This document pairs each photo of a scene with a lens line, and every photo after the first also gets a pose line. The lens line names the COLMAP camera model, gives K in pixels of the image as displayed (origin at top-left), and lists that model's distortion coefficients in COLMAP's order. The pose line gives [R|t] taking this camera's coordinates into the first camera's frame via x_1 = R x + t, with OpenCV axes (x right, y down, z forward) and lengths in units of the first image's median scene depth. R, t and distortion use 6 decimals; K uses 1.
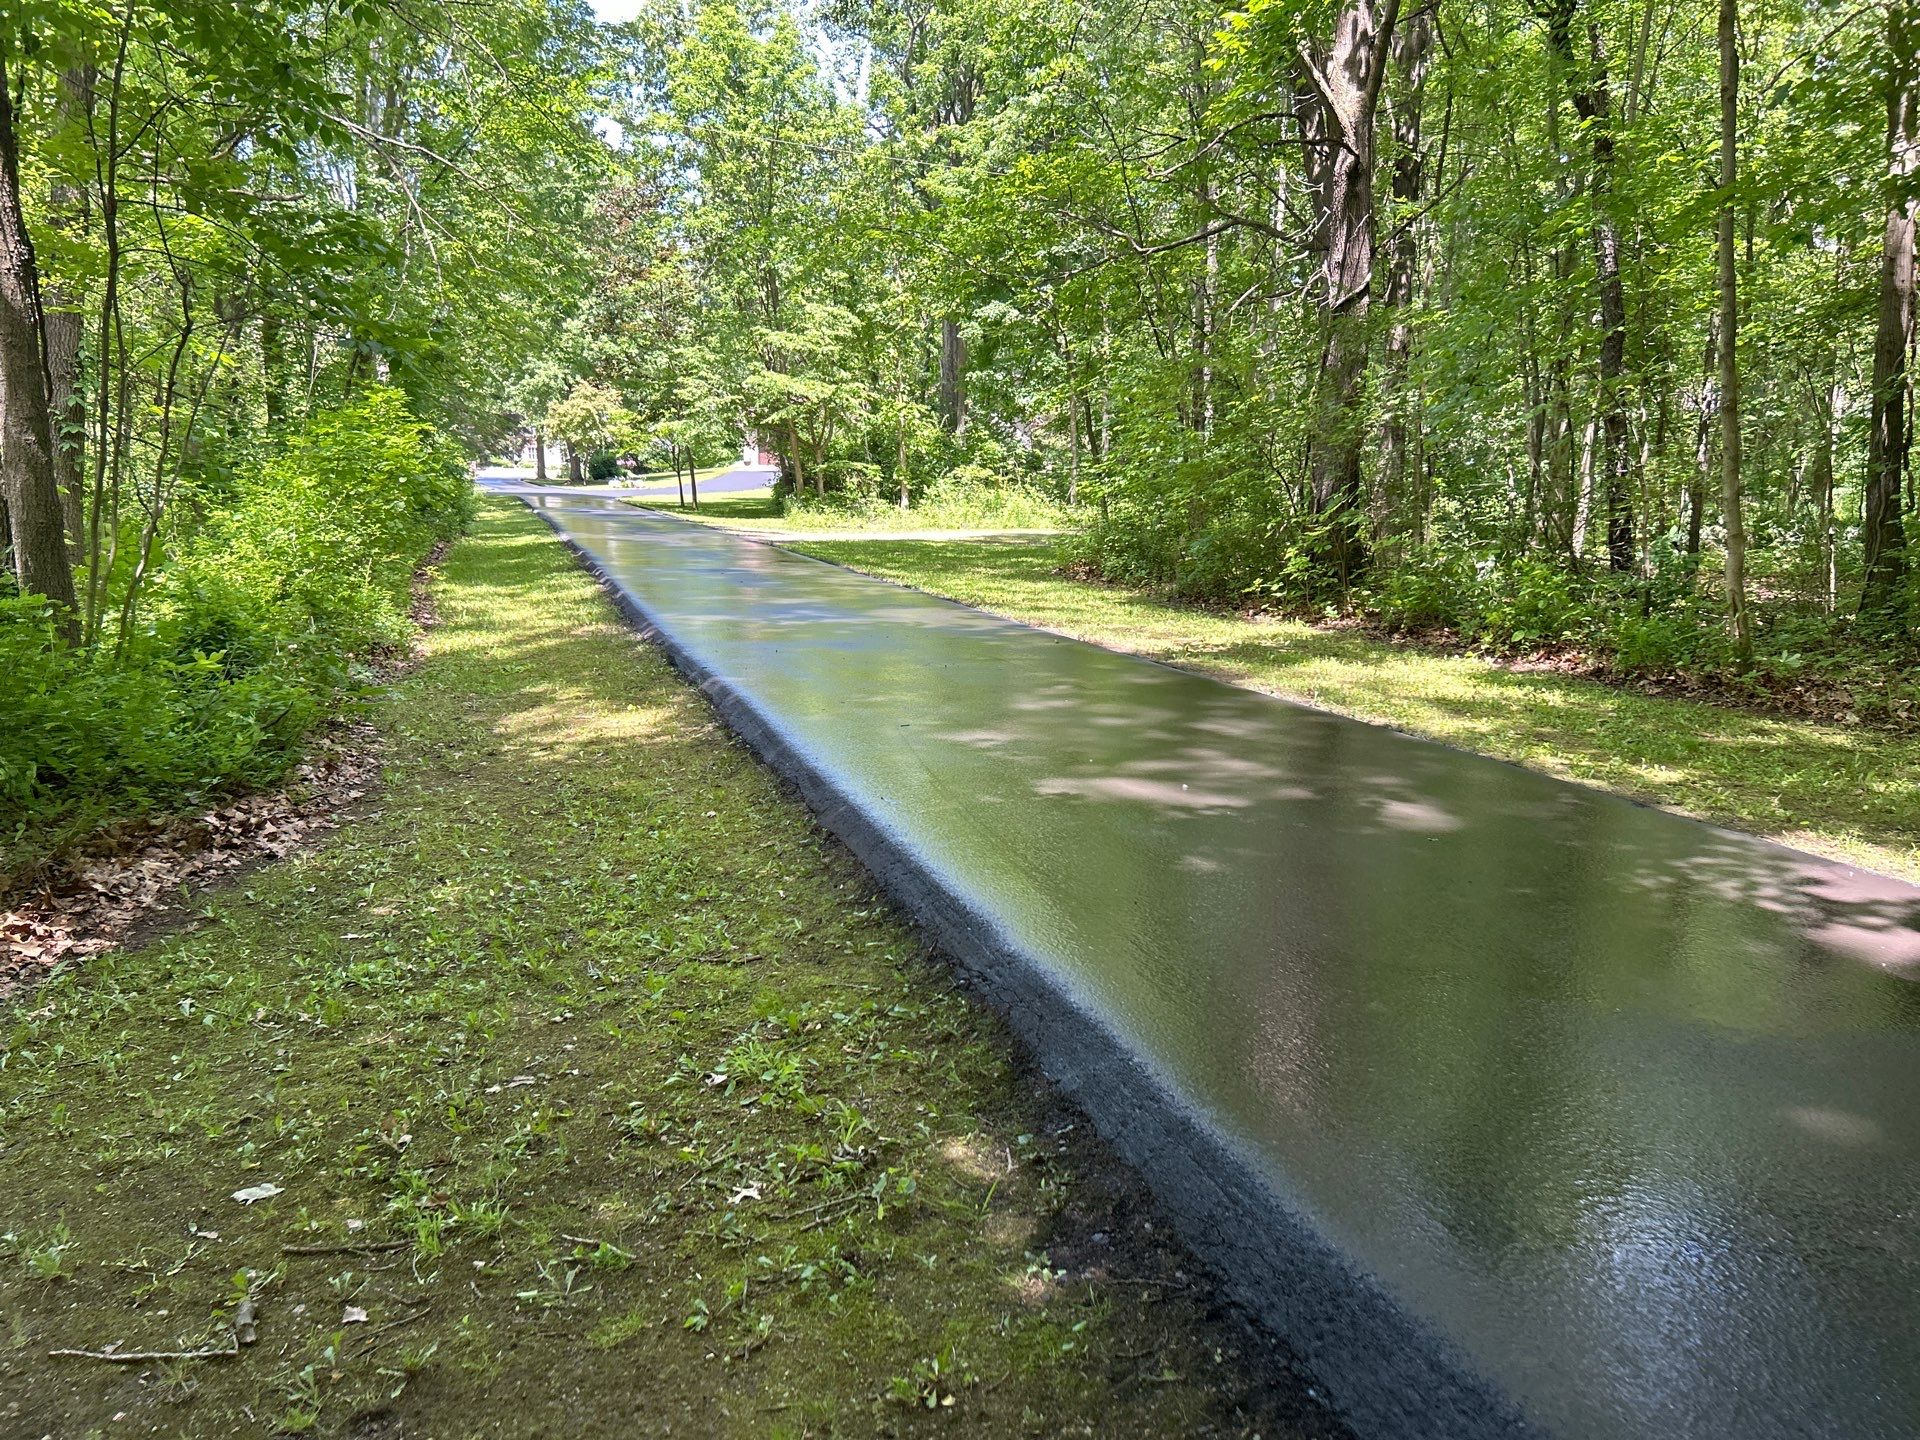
lens RADIAL K [[1413.0, 0, 943.4], [0, 1413.0, 768.1], [0, 0, 1]] dist [0.029225, -0.027762]
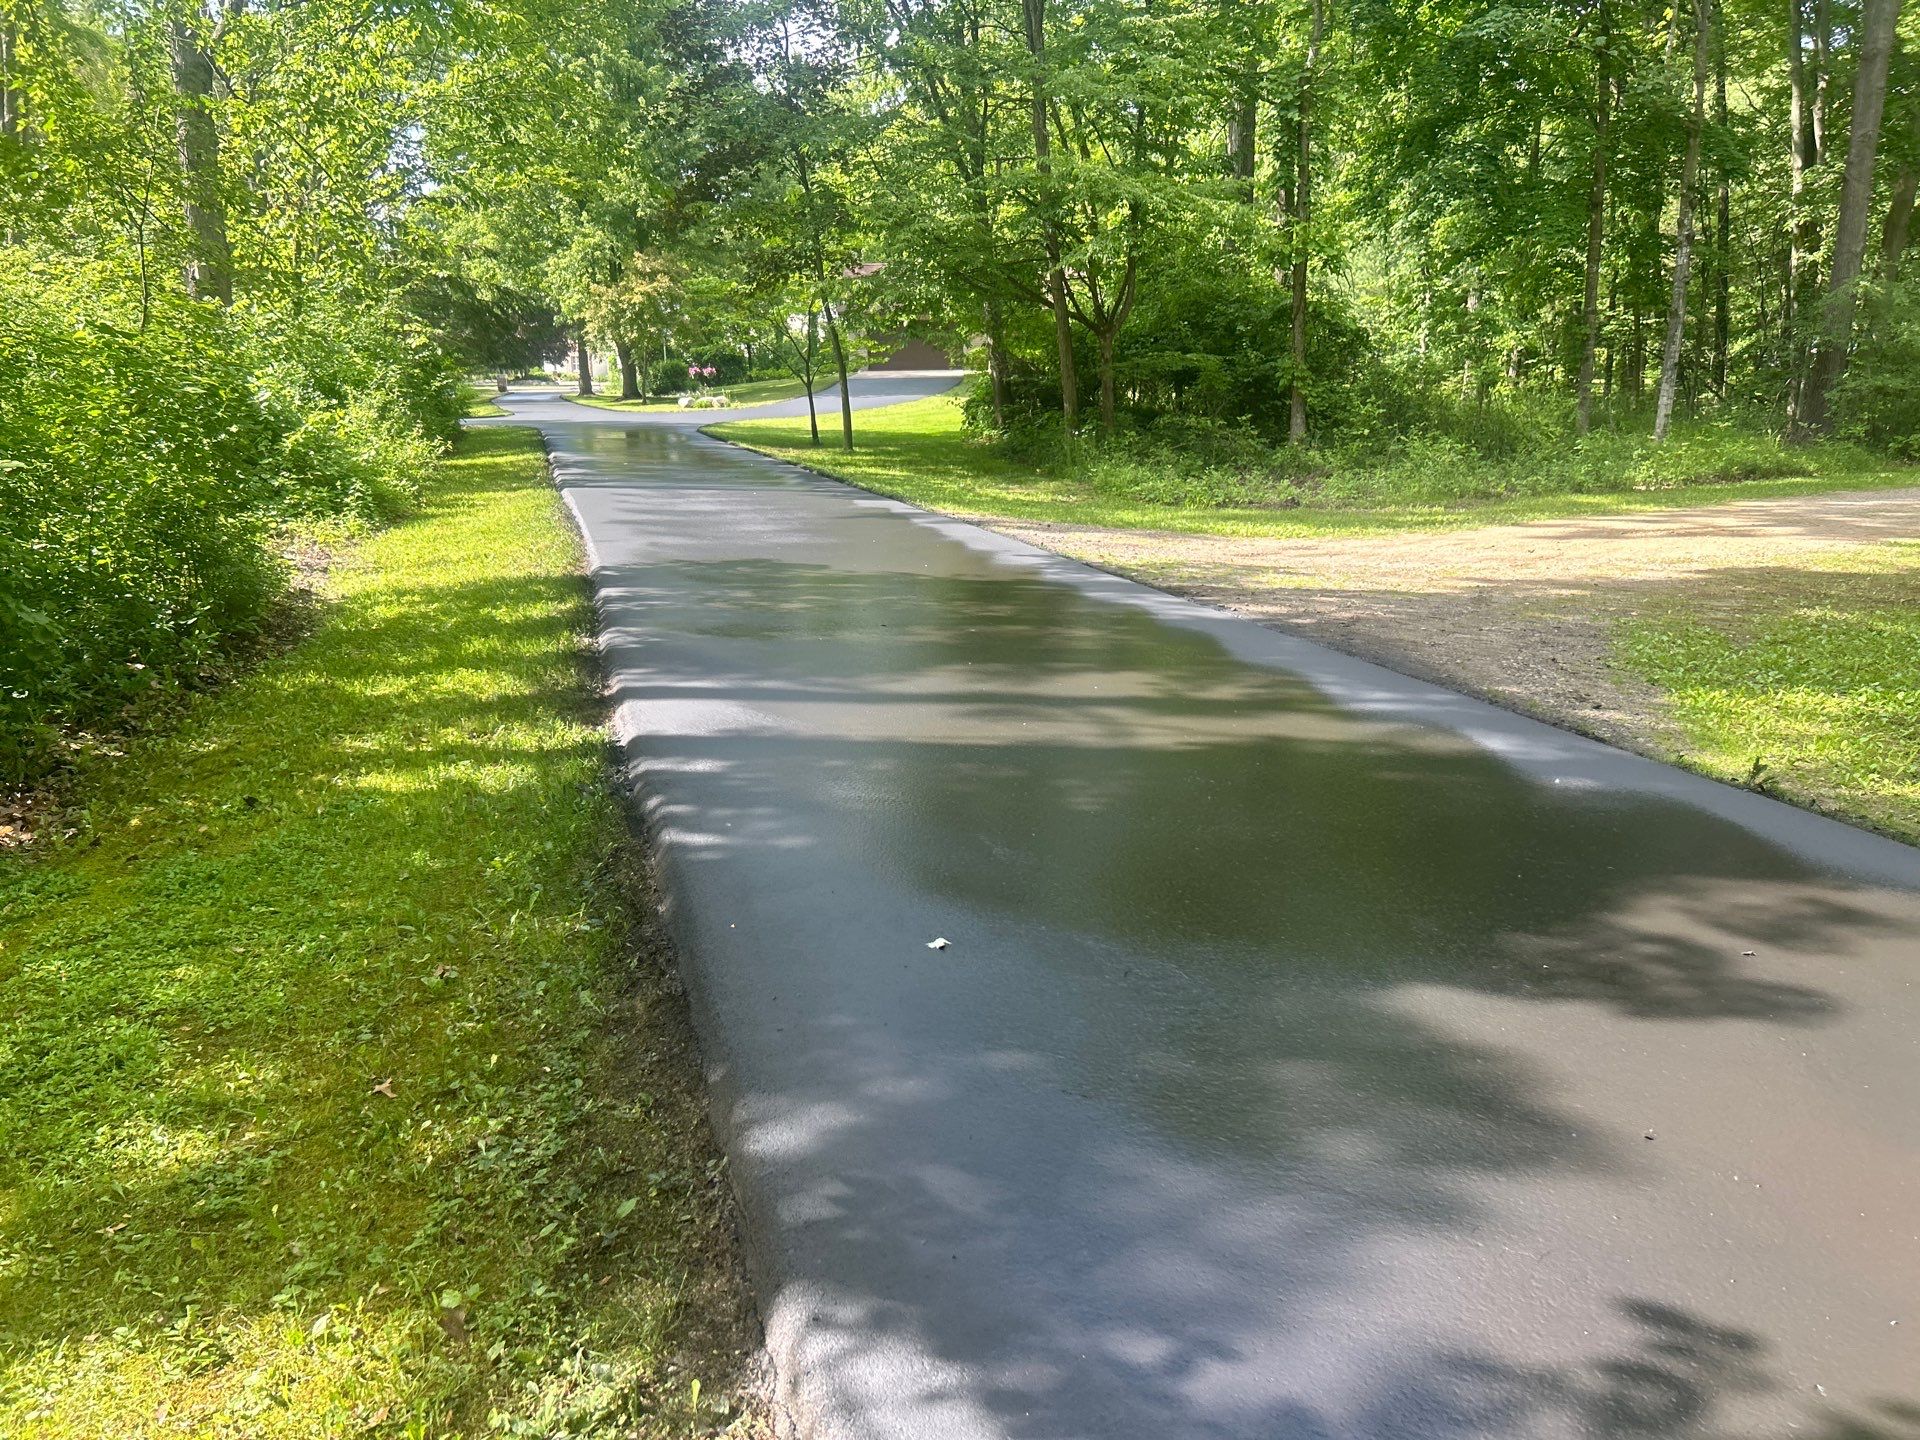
lens RADIAL K [[1413.0, 0, 924.5], [0, 1413.0, 727.1], [0, 0, 1]] dist [0.029225, -0.027762]
pose [[0.998693, -0.008882, -0.050330, -0.131226], [0.010726, 0.999277, 0.036482, -0.104130], [0.049969, -0.036974, 0.998066, 0.490463]]
